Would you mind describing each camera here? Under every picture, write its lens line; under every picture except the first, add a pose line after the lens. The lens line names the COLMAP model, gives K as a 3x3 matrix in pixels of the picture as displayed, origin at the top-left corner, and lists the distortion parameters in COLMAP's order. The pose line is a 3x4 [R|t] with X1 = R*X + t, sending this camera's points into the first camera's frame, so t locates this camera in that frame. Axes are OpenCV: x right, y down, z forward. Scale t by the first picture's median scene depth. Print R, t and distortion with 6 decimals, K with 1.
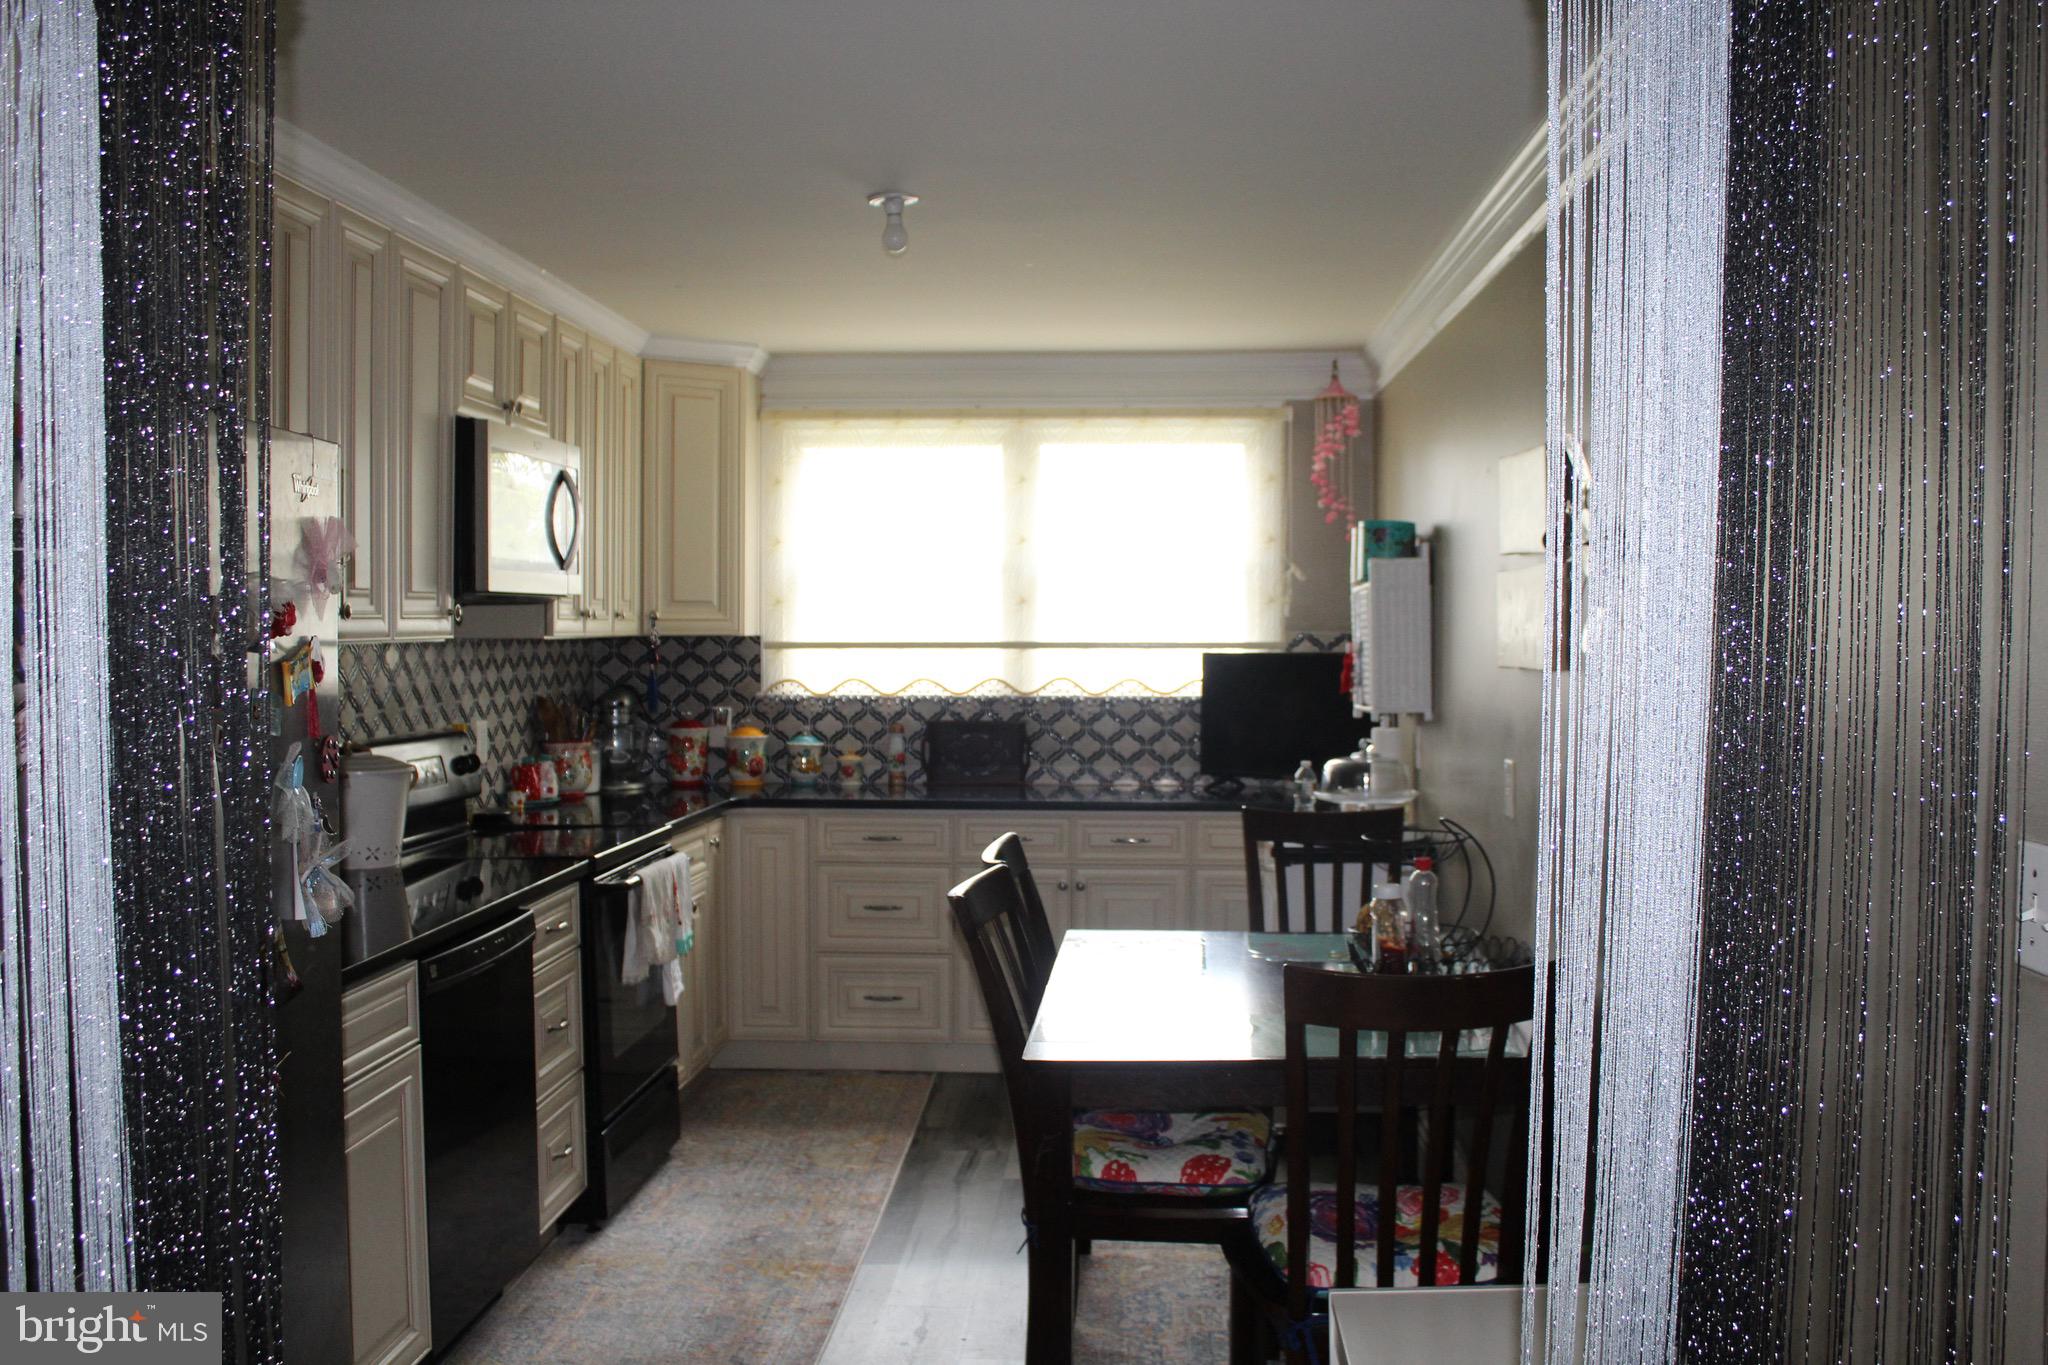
lens RADIAL K [[1869.5, 0, 1031.5], [0, 1869.5, 654.5], [0, 0, 1]] dist [-0.154569, 0.152067]
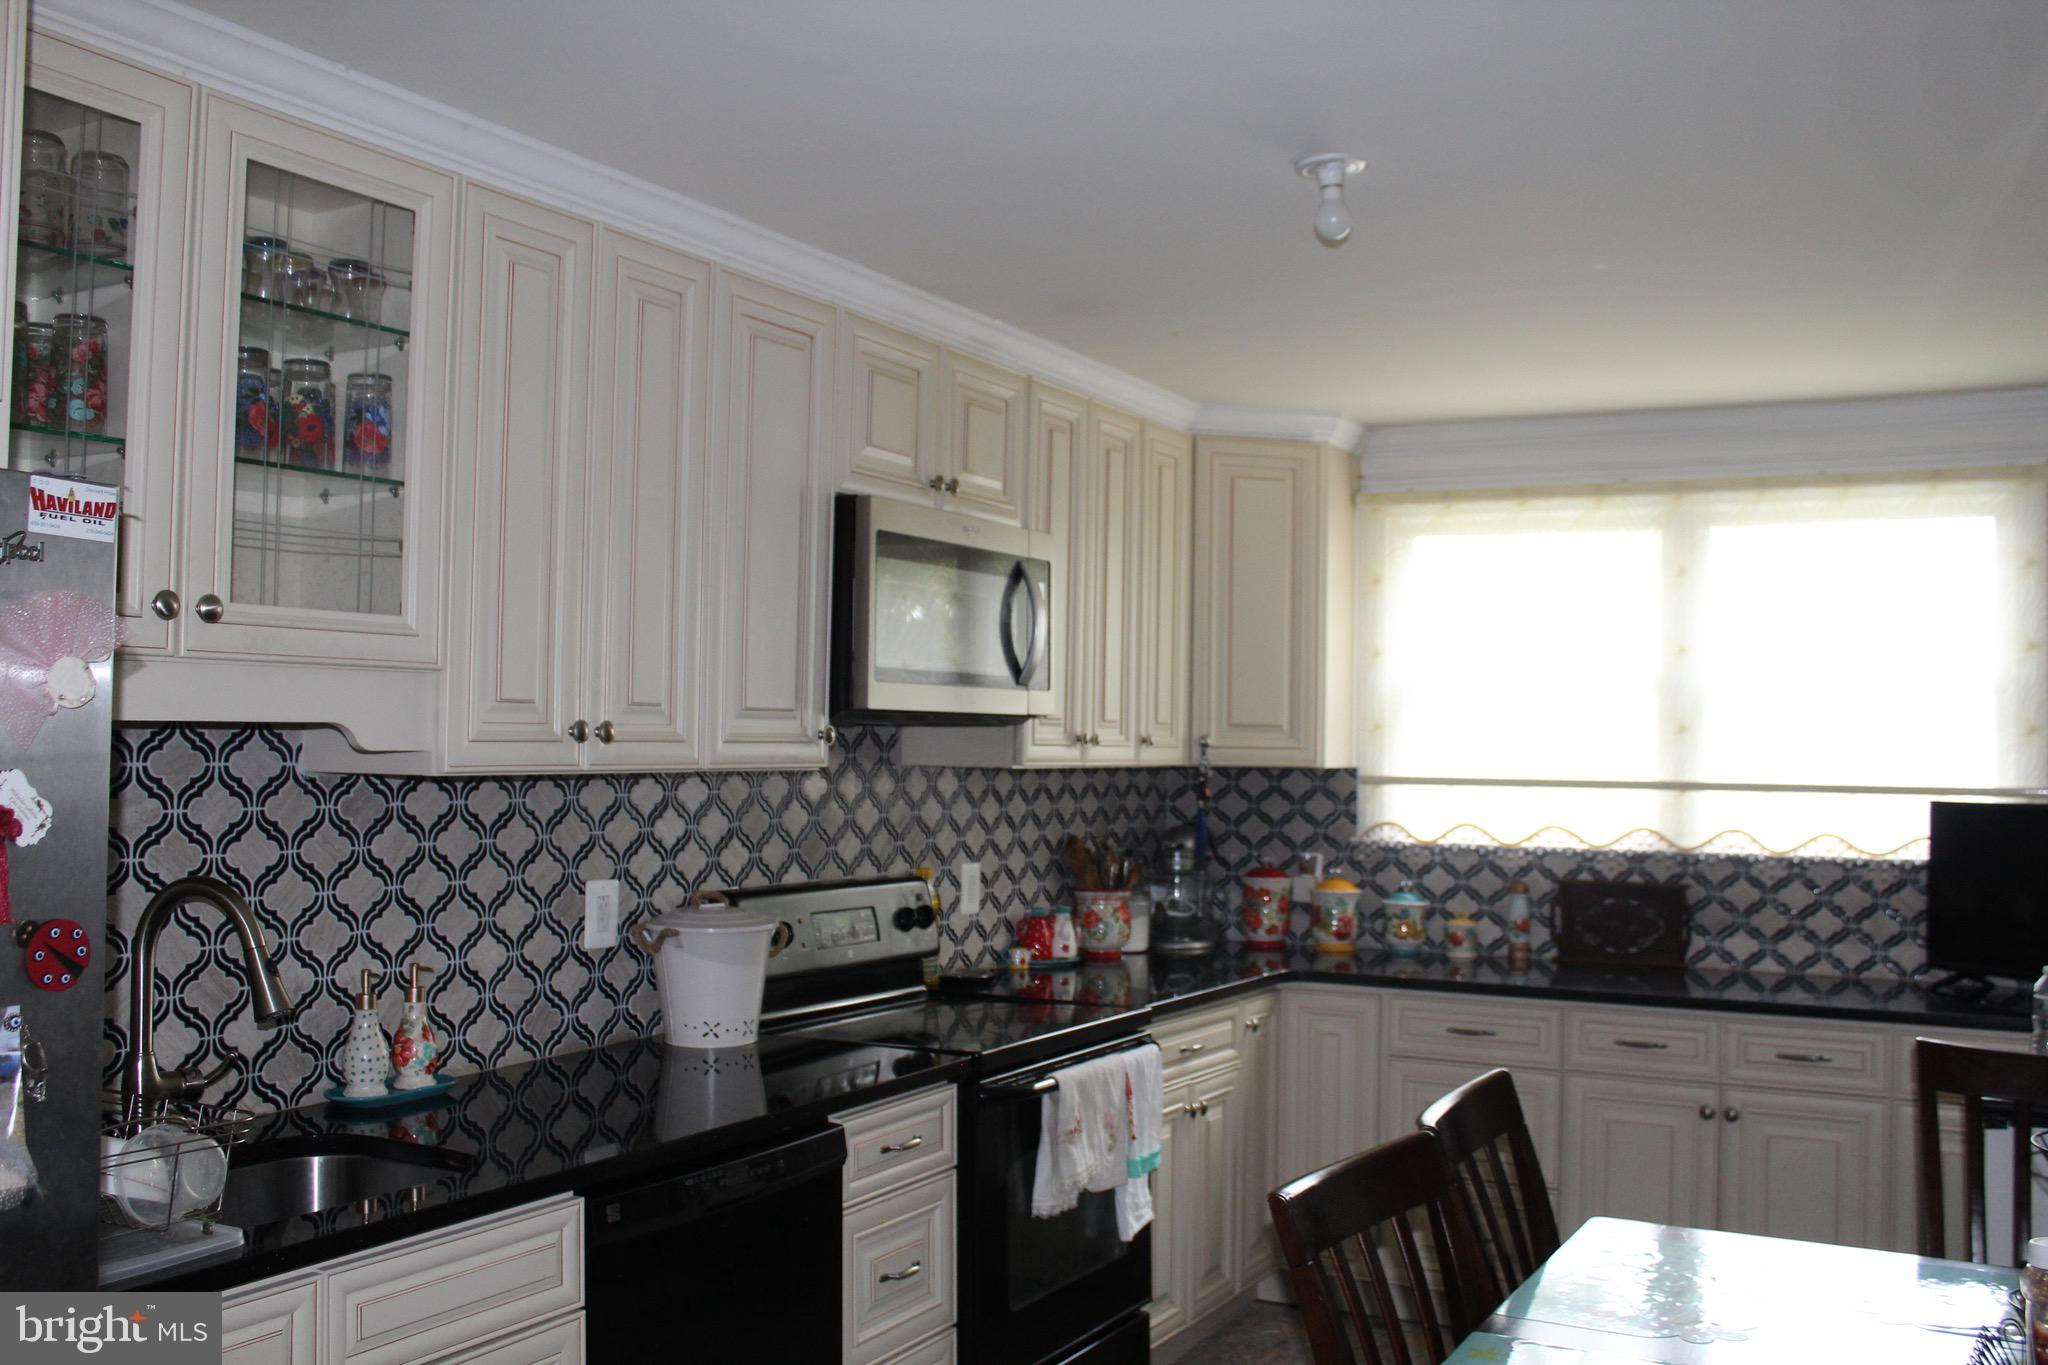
lens RADIAL K [[1869.5, 0, 1031.5], [0, 1869.5, 654.5], [0, 0, 1]] dist [-0.154569, 0.152067]
pose [[0.902228, -0.006066, -0.431218, 0.086384], [-0.022452, 0.997884, -0.061014, -0.007331], [0.430675, 0.064730, 0.900183, 0.215292]]
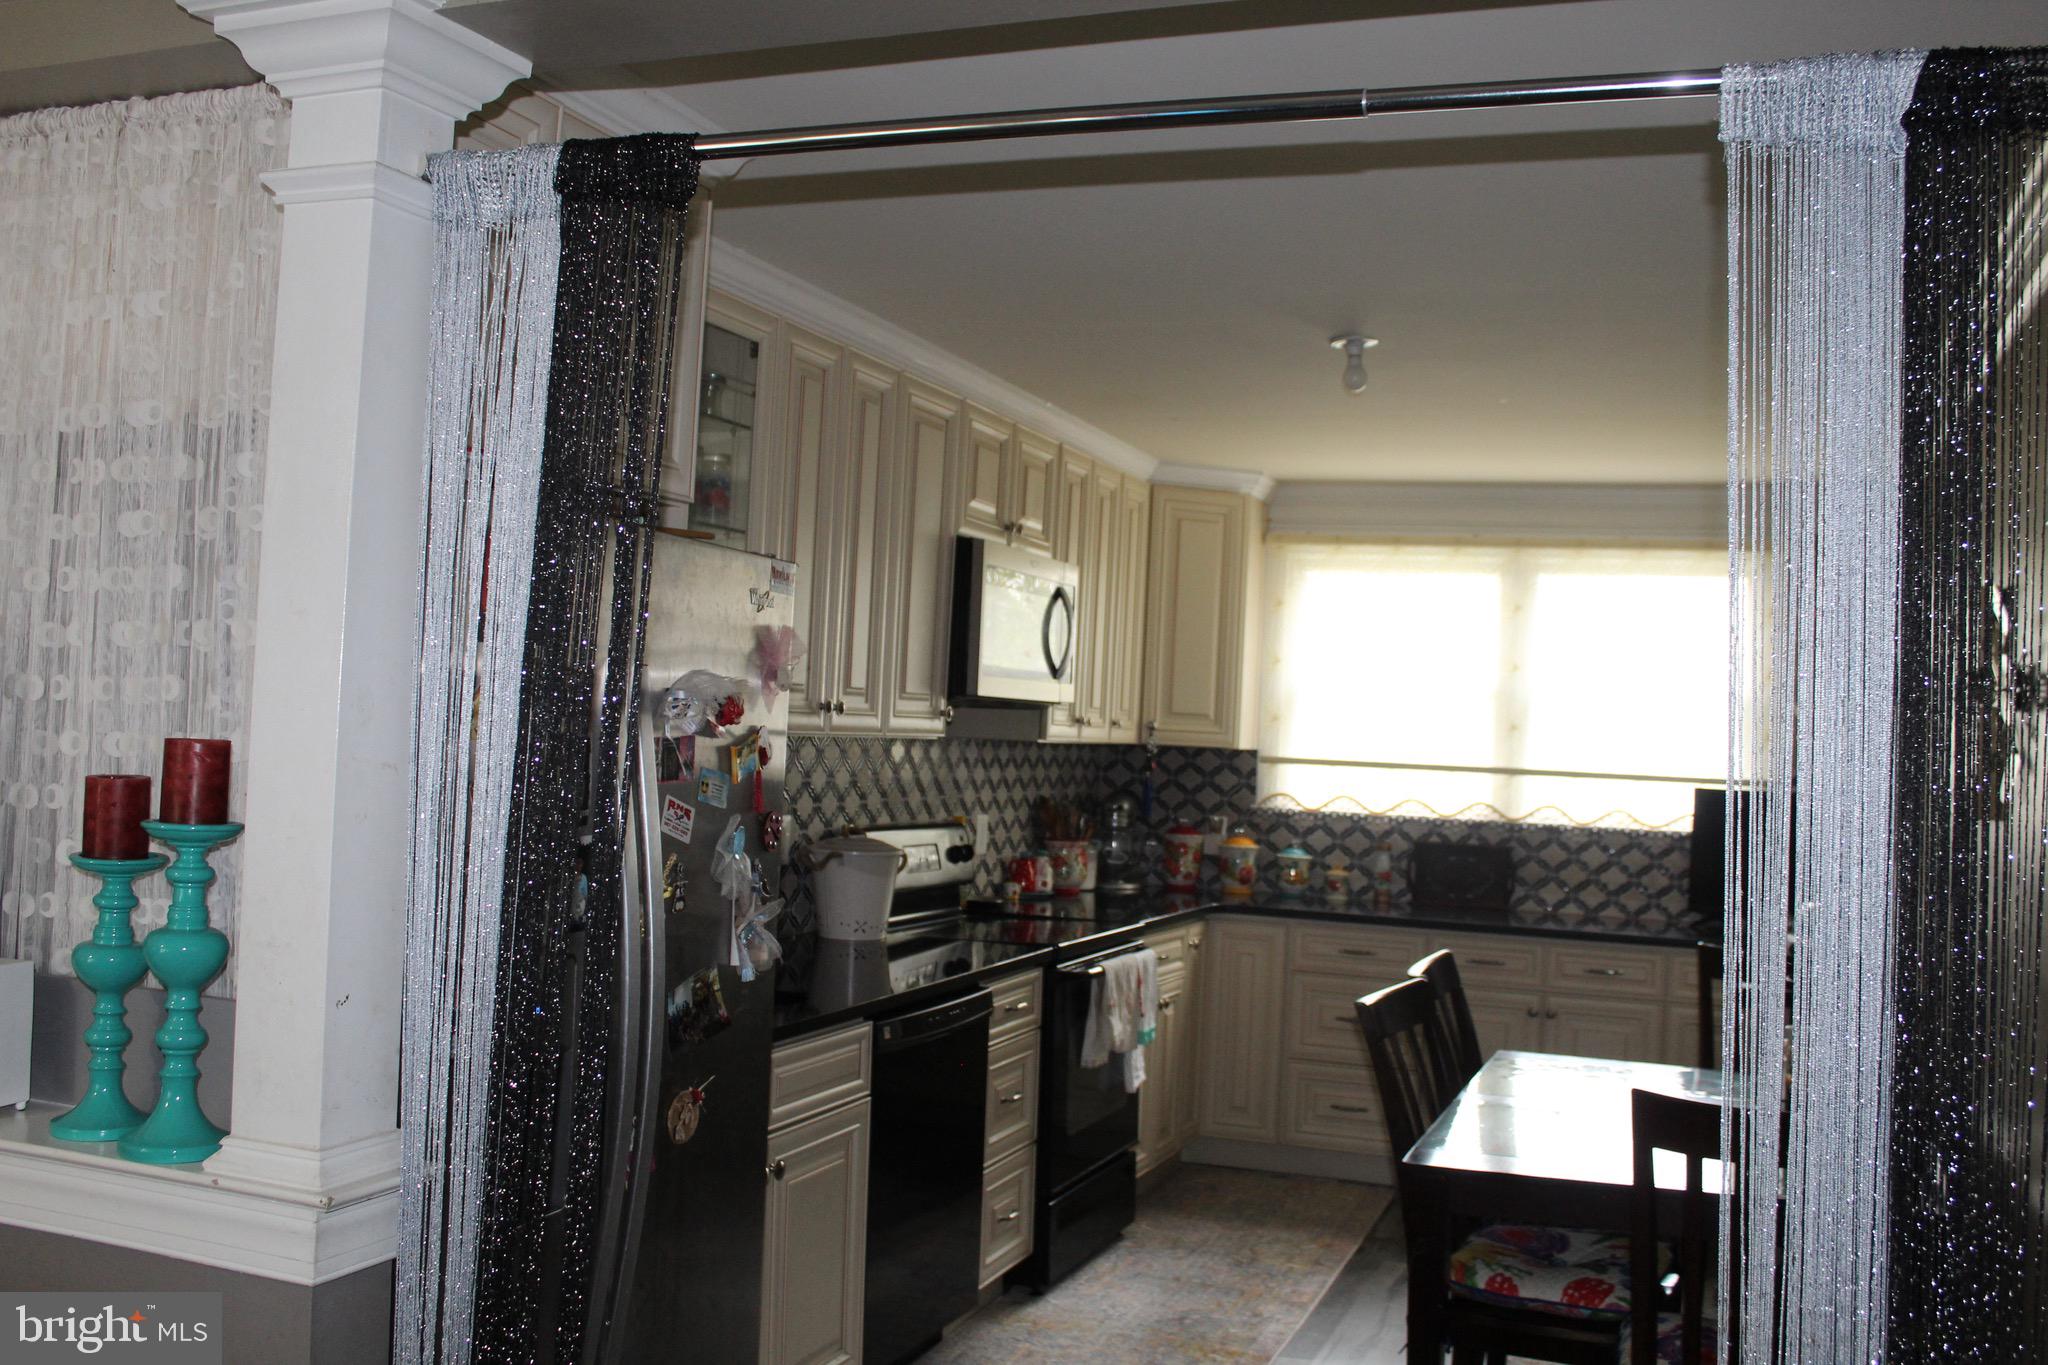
lens RADIAL K [[1869.5, 0, 1031.5], [0, 1869.5, 654.5], [0, 0, 1]] dist [-0.154569, 0.152067]
pose [[0.952827, 0.033750, -0.301632, 0.051014], [-0.052545, 0.997135, -0.054413, 0.000119], [0.298931, 0.067695, 0.951870, -0.035981]]
